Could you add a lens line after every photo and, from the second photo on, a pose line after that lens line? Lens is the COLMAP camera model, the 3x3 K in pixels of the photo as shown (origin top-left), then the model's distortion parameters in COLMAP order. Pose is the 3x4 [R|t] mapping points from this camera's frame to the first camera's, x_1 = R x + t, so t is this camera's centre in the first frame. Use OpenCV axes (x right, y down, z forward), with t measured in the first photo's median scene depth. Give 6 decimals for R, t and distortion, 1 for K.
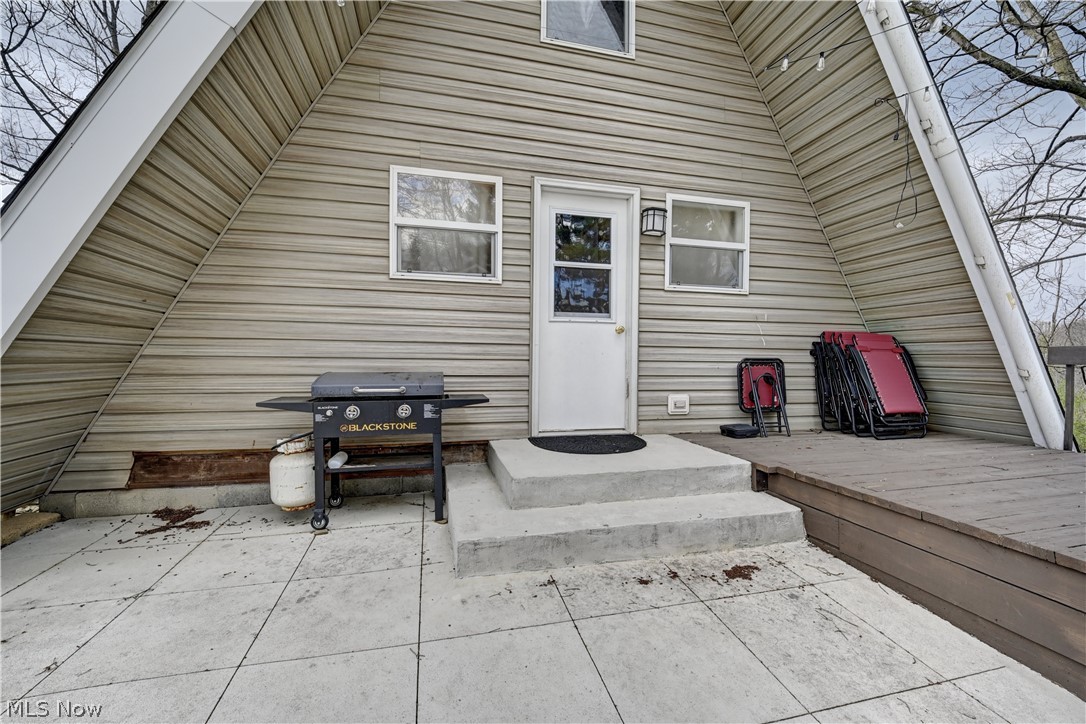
lens RADIAL K [[453.3, 0, 550.5], [0, 453.3, 364.8], [0, 0, 1]] dist [-0.015921, 0.002448]
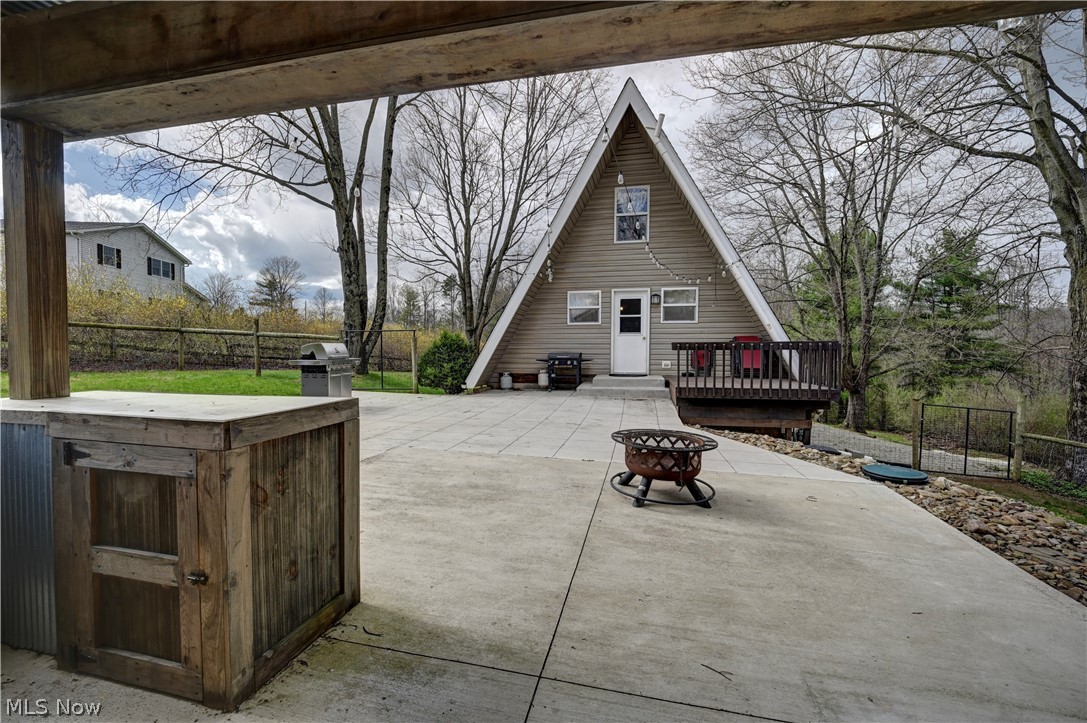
lens RADIAL K [[440.2, 0, 551.2], [0, 440.2, 360.7], [0, 0, 1]] dist [-0.018045, -0.000972]
pose [[0.895341, 0.007941, -0.445311, 0.927108], [0.002070, 0.999756, 0.021990, 0.003805], [0.445377, -0.020610, 0.895106, -1.857709]]
